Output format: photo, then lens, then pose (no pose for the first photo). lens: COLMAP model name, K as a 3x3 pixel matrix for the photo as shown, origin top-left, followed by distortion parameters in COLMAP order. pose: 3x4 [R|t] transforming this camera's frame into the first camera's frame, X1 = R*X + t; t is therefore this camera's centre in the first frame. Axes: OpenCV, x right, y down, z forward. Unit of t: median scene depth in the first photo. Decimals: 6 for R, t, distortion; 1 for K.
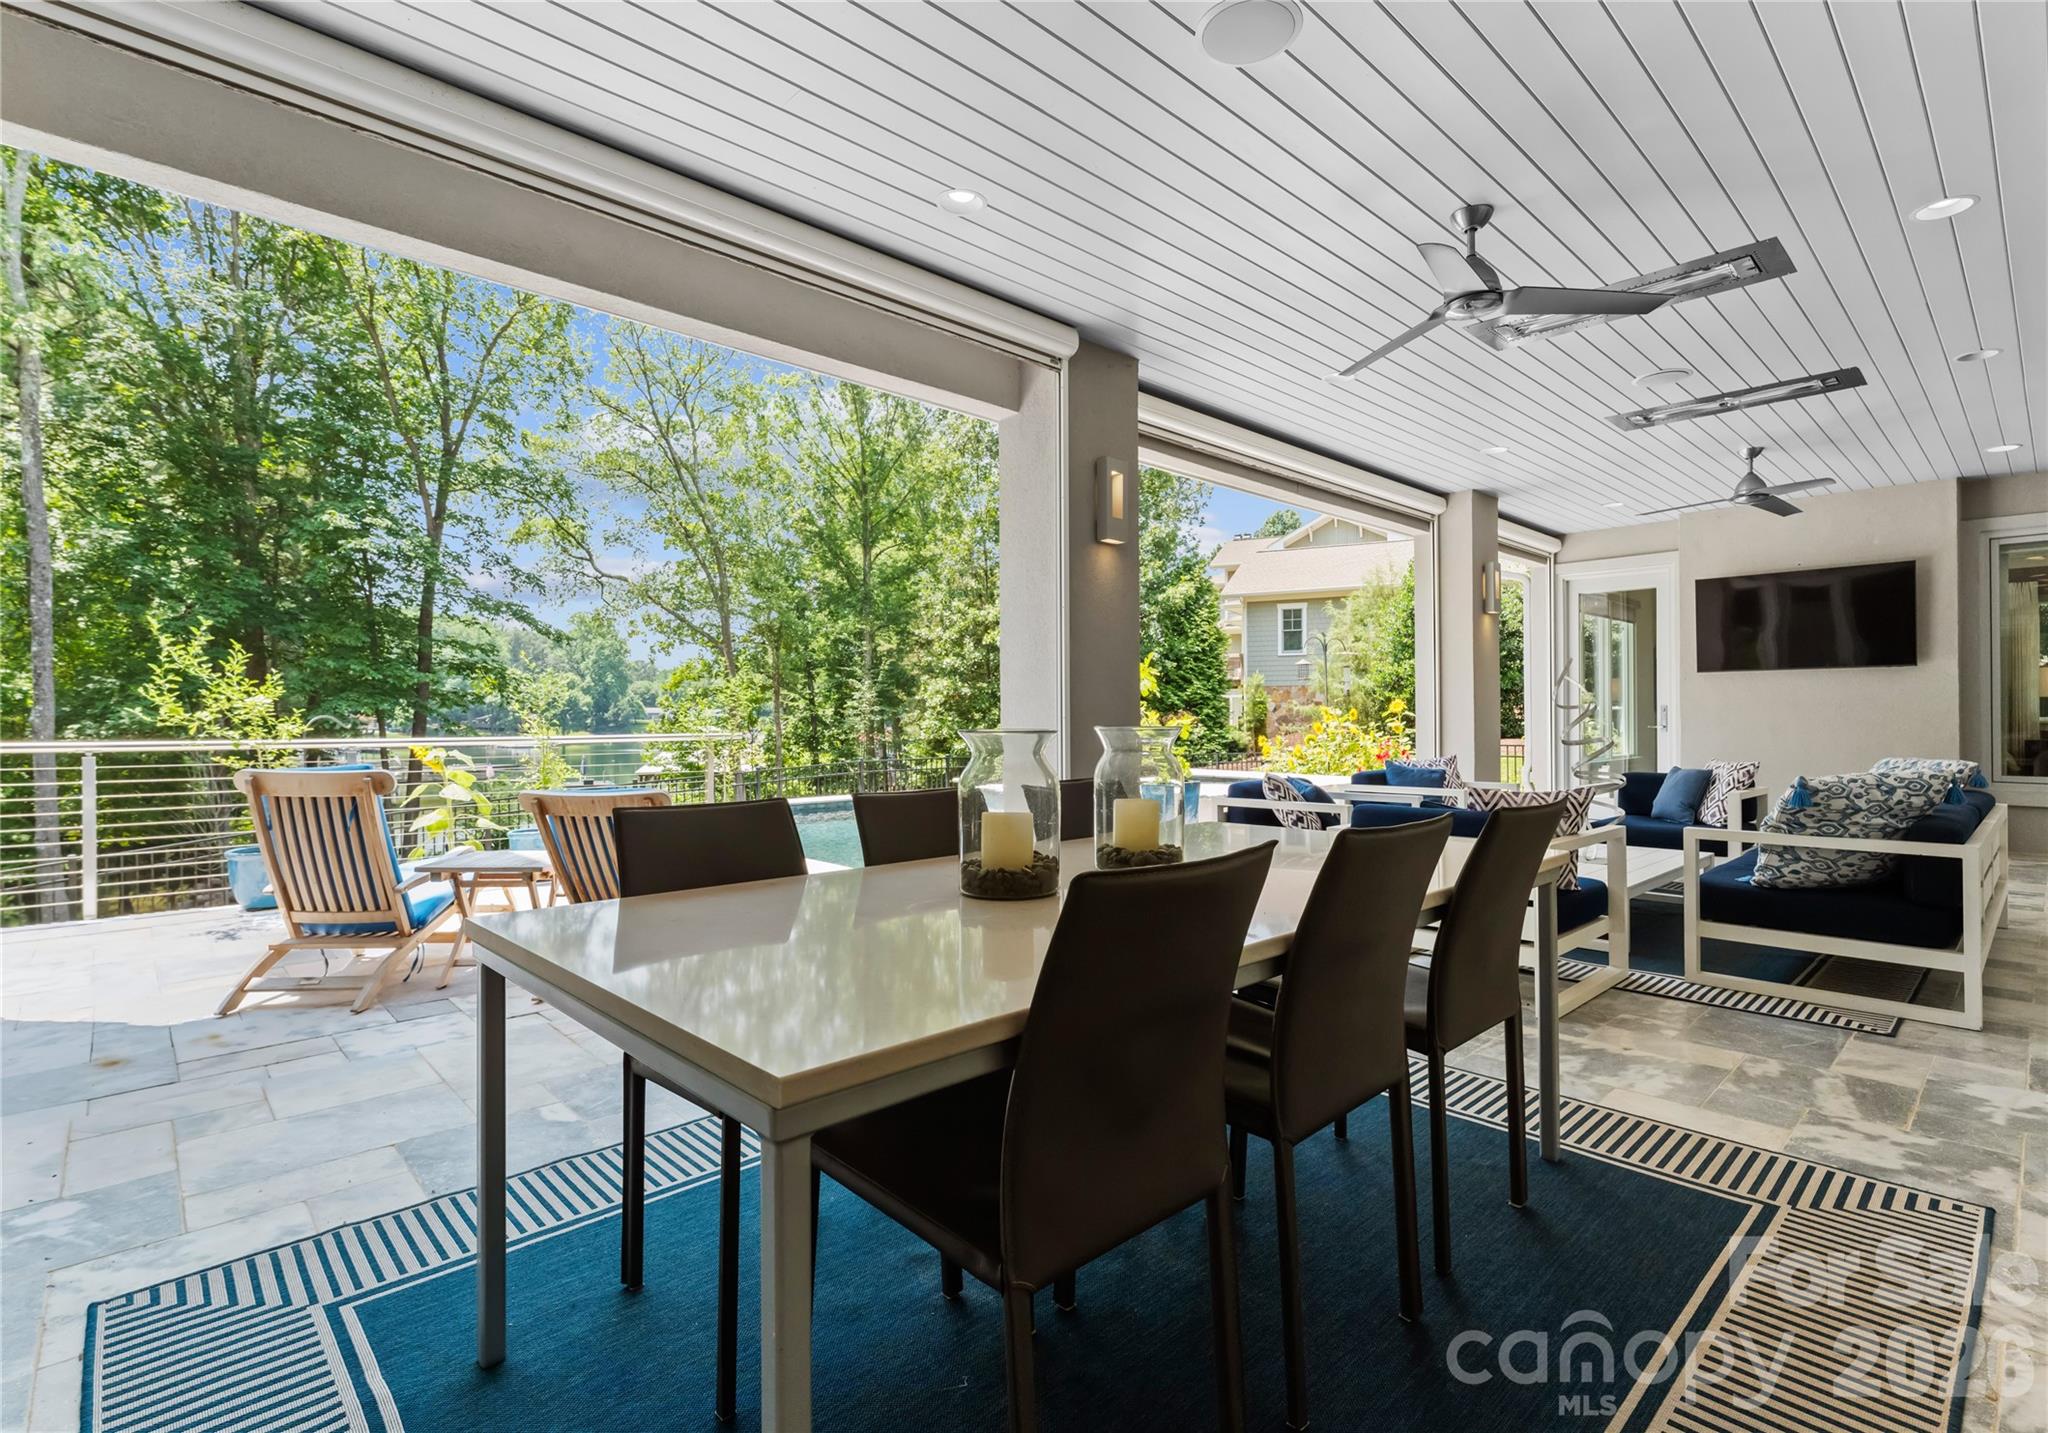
lens RADIAL K [[952.6, 0, 1014.2], [0, 952.6, 708.2], [0, 0, 1]] dist [-0.008629, -0.001038]
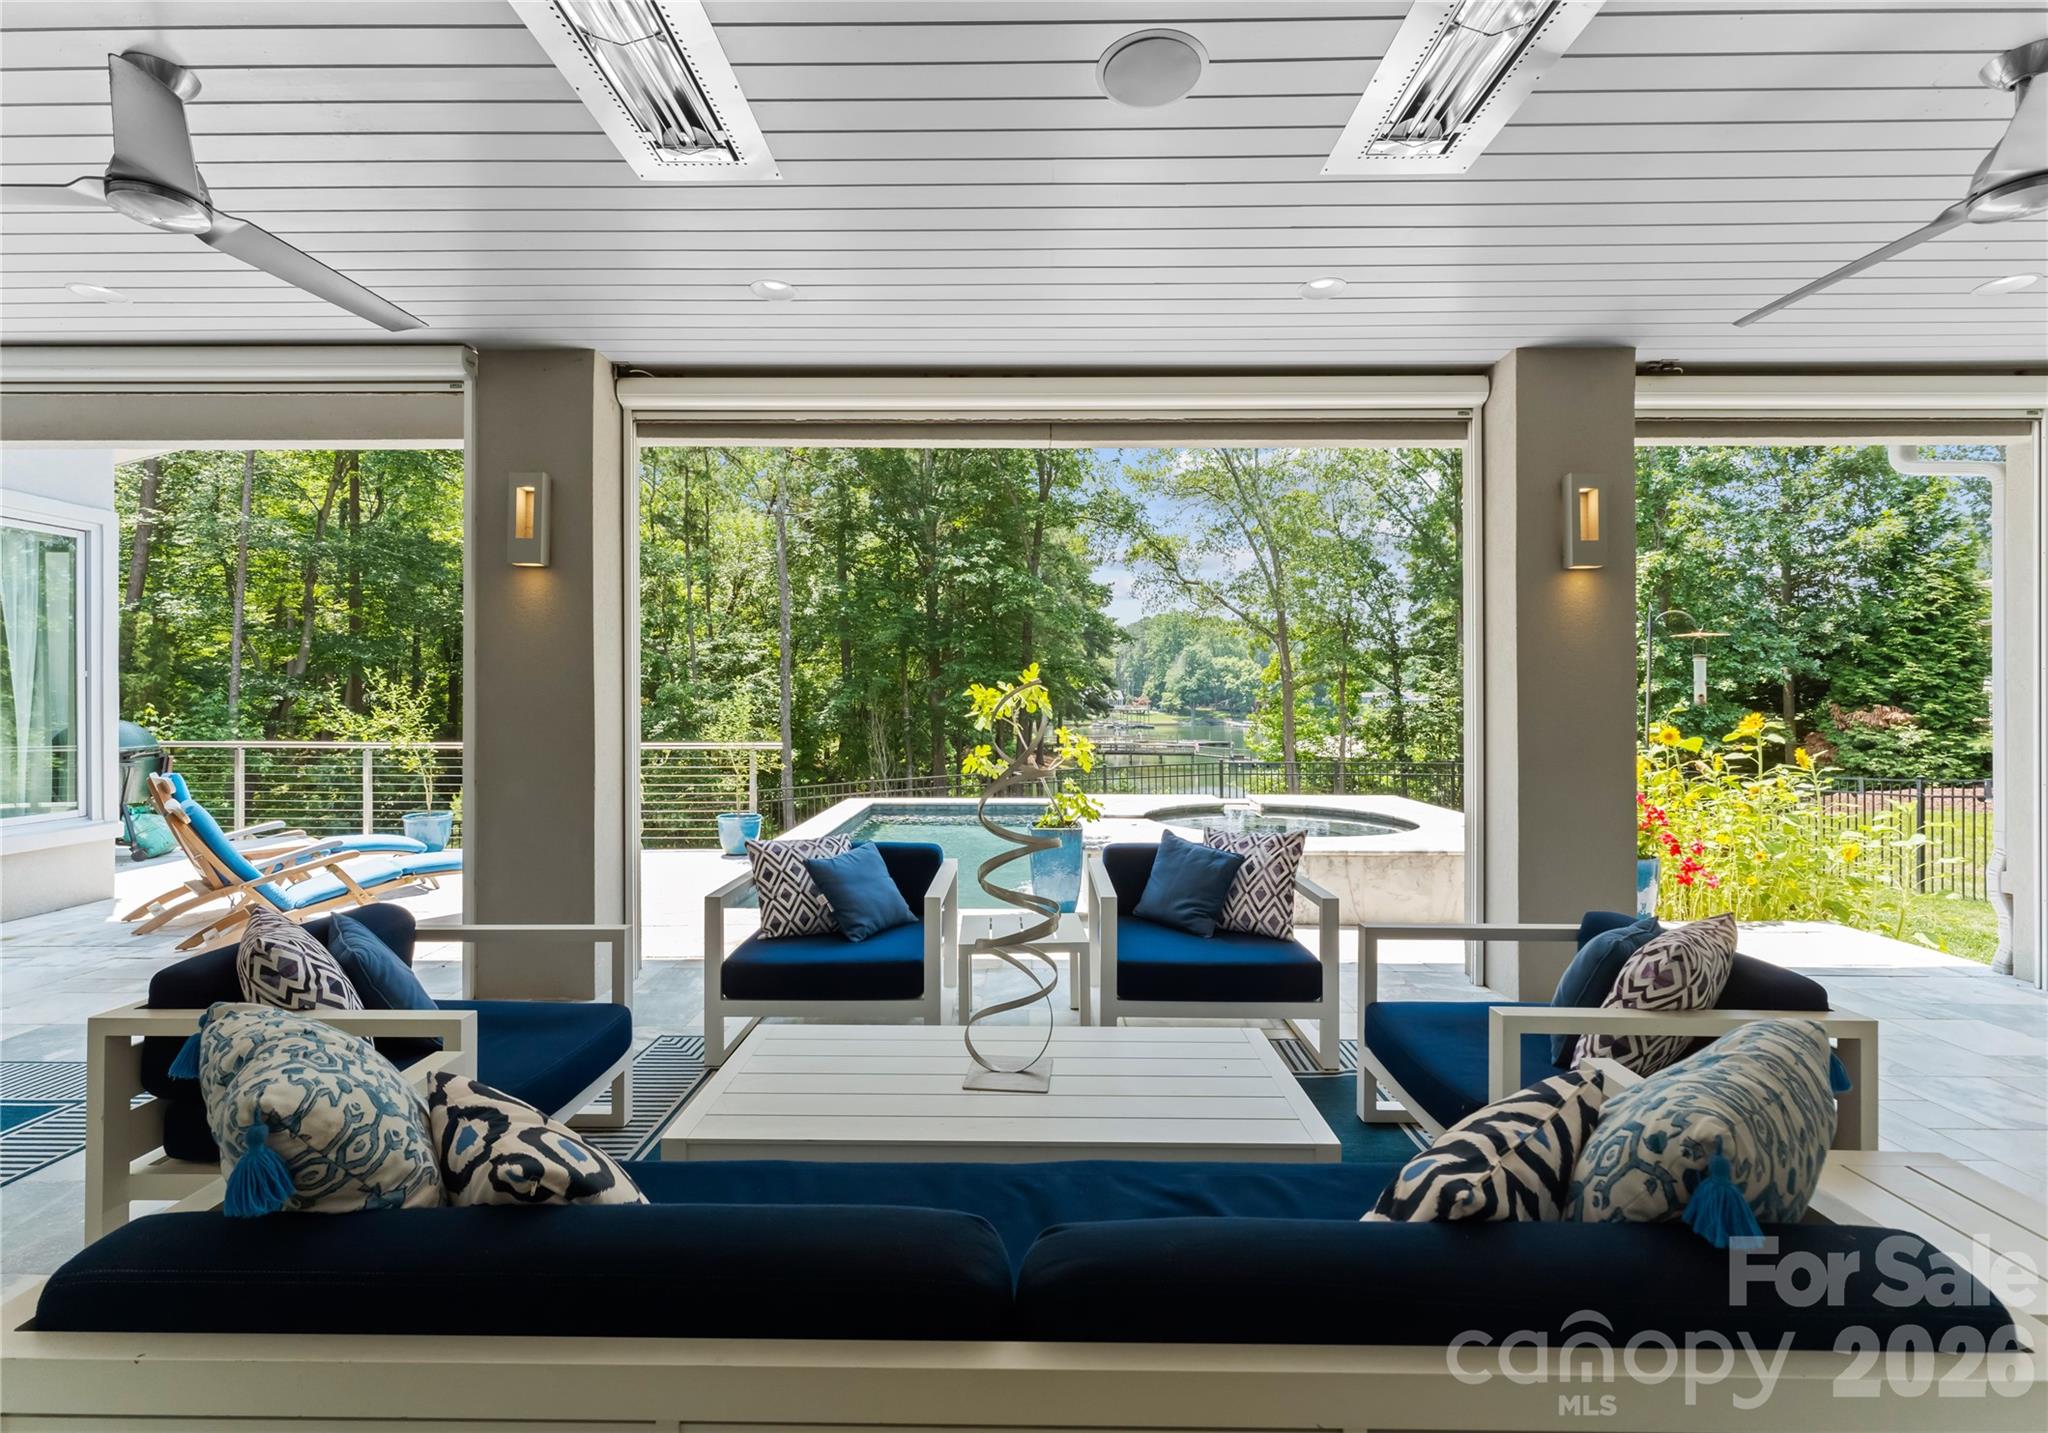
lens RADIAL K [[875.5, 0, 1031.0], [0, 875.5, 694.9], [0, 0, 1]] dist [0.007177, 0.000275]
pose [[0.732613, 0.000535, -0.680645, 0.158832], [0.001508, 0.999996, 0.002409, -0.007475], [0.680644, -0.002792, 0.732609, 0.108532]]
